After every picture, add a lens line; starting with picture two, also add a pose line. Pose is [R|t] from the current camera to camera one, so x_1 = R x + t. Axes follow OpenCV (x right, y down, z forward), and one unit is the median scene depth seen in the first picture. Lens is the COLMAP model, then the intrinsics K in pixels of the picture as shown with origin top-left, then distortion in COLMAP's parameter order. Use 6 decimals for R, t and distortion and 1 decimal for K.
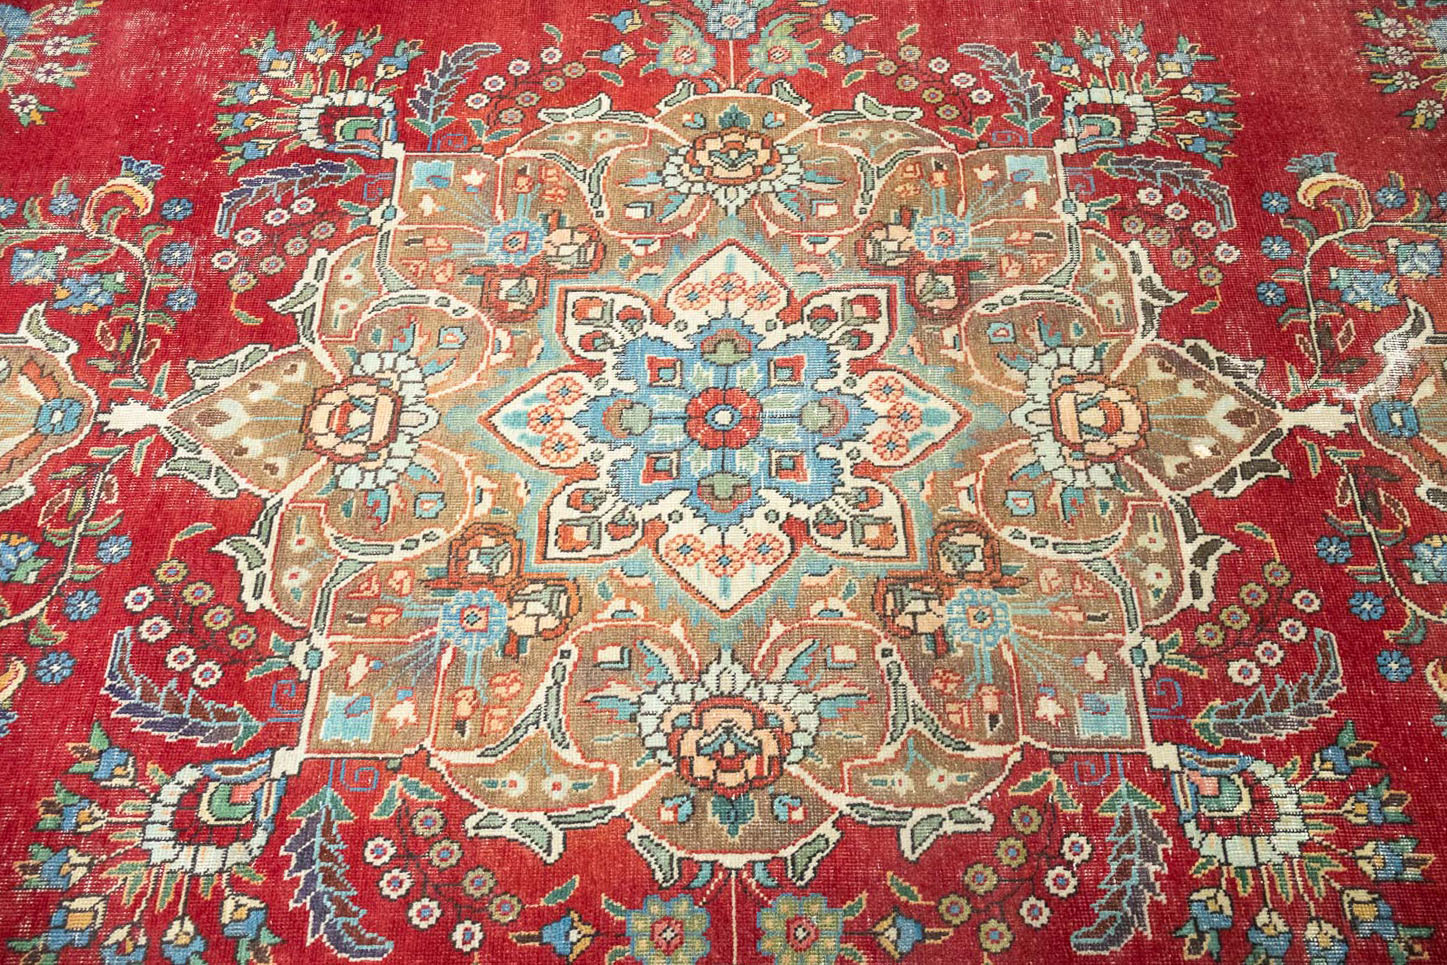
lens RADIAL K [[1194.7, 0, 723.5], [0, 1194.7, 482.5], [0, 0, 1]] dist [-0.004757, -0.000472]
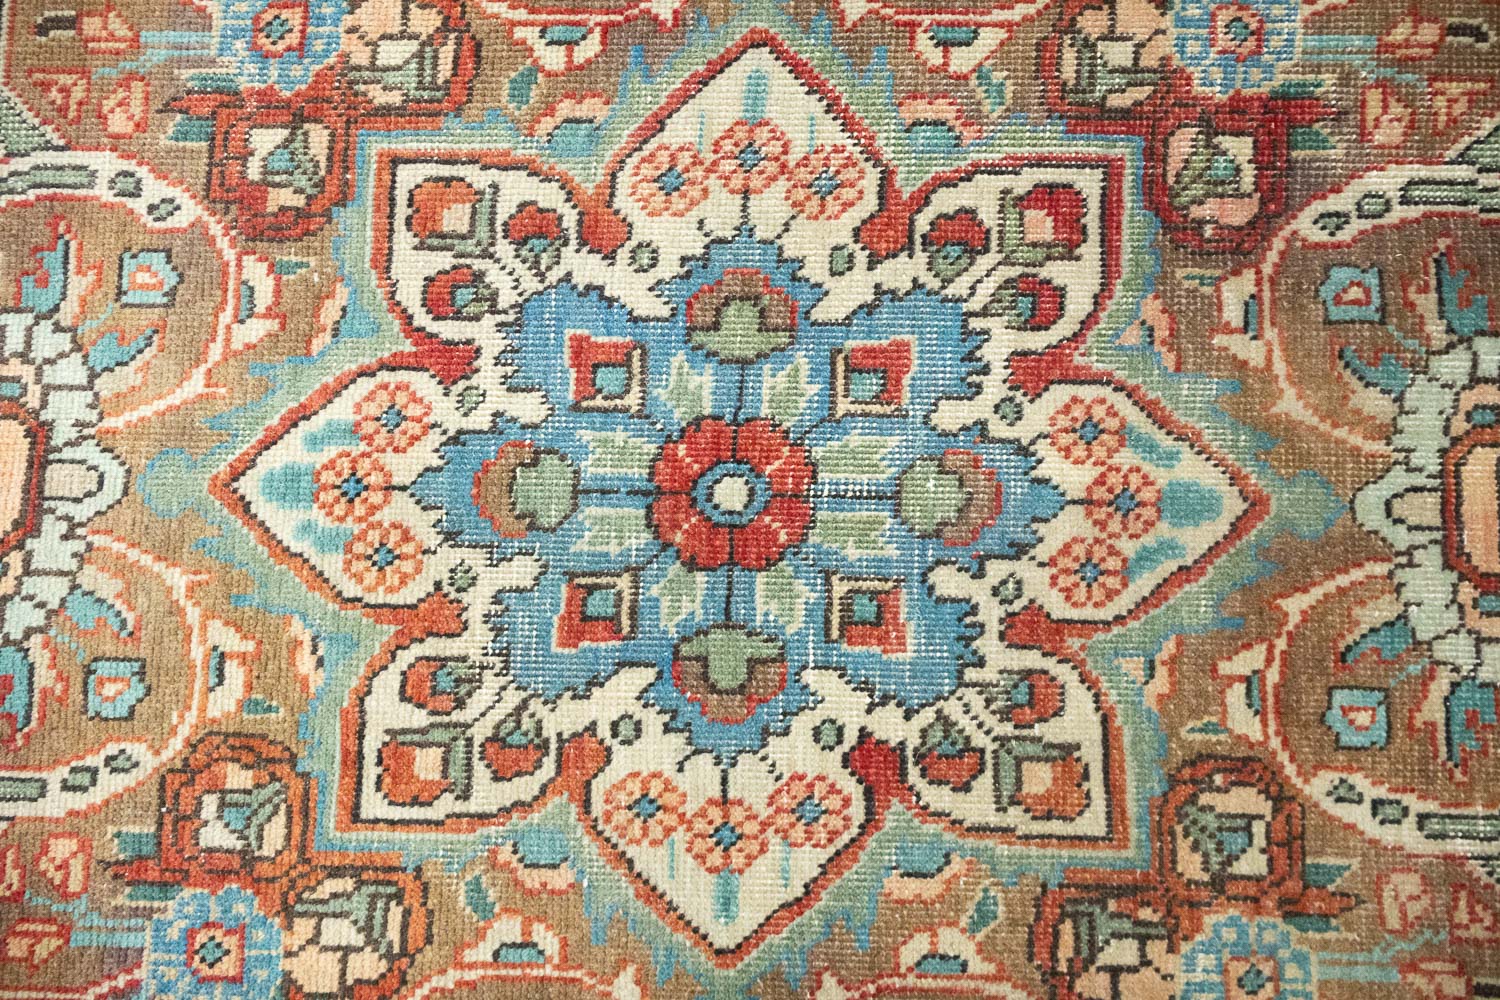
lens RADIAL K [[1233.4, 0, 761.7], [0, 1233.4, 476.3], [0, 0, 1]] dist [-0.003565, 0.001665]
pose [[0.999761, 0.017845, -0.012661, 0.016629], [-0.011947, 0.930003, 0.367358, -0.224038], [0.018330, -0.367119, 0.929993, 0.525518]]
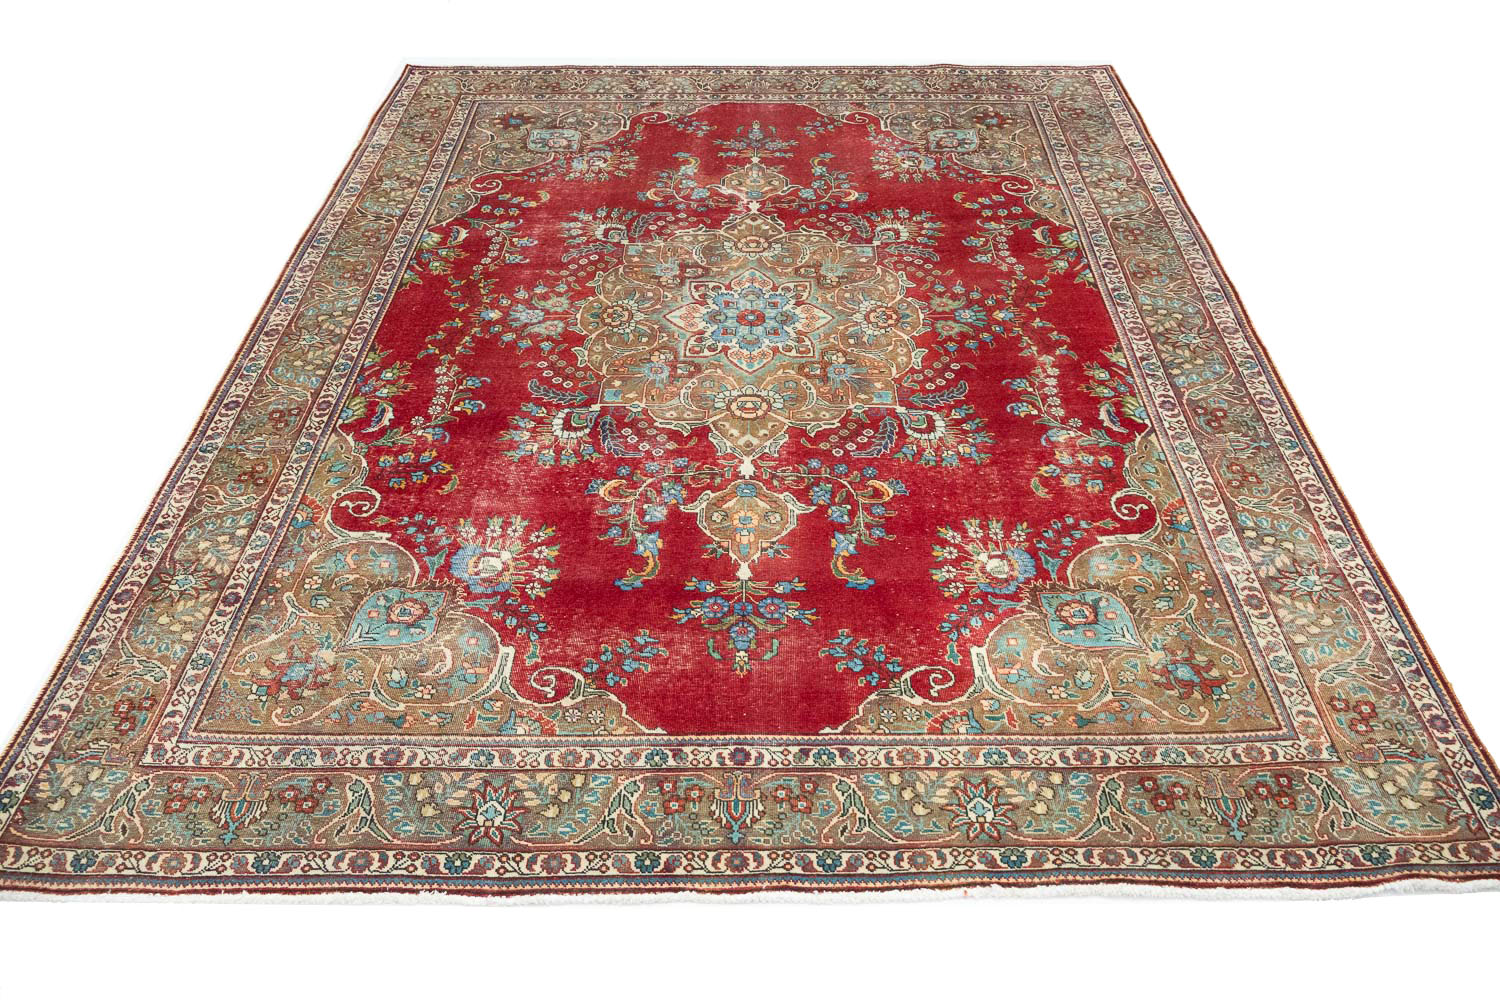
lens RADIAL K [[1237.9, 0, 692.2], [0, 1237.9, 499.7], [0, 0, 1]] dist [-0.004445, 0.000020]
pose [[0.042741, -0.647464, 0.760896, -2.128639], [0.897582, 0.359355, 0.255364, -0.660463], [-0.438771, 0.672052, 0.596512, -0.238259]]
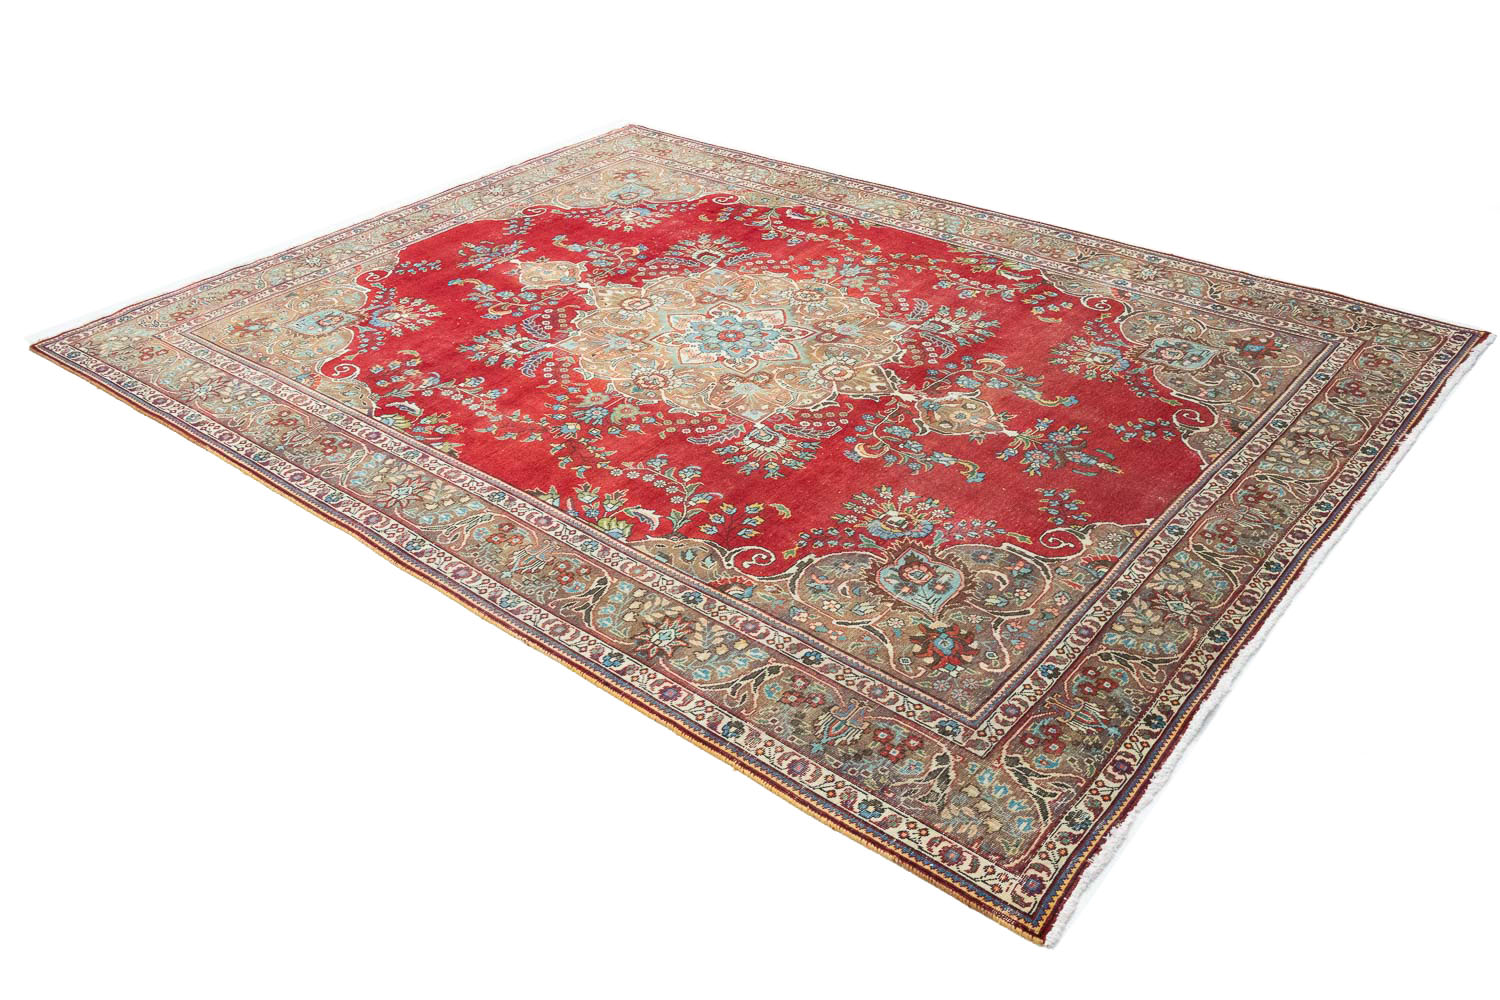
lens RADIAL K [[1233.4, 0, 761.7], [0, 1233.4, 476.3], [0, 0, 1]] dist [-0.003565, 0.001665]
pose [[0.777704, 0.331144, -0.534340, 1.628988], [-0.549313, 0.771288, -0.321511, 1.038395], [0.305664, 0.543561, 0.781736, -1.016752]]
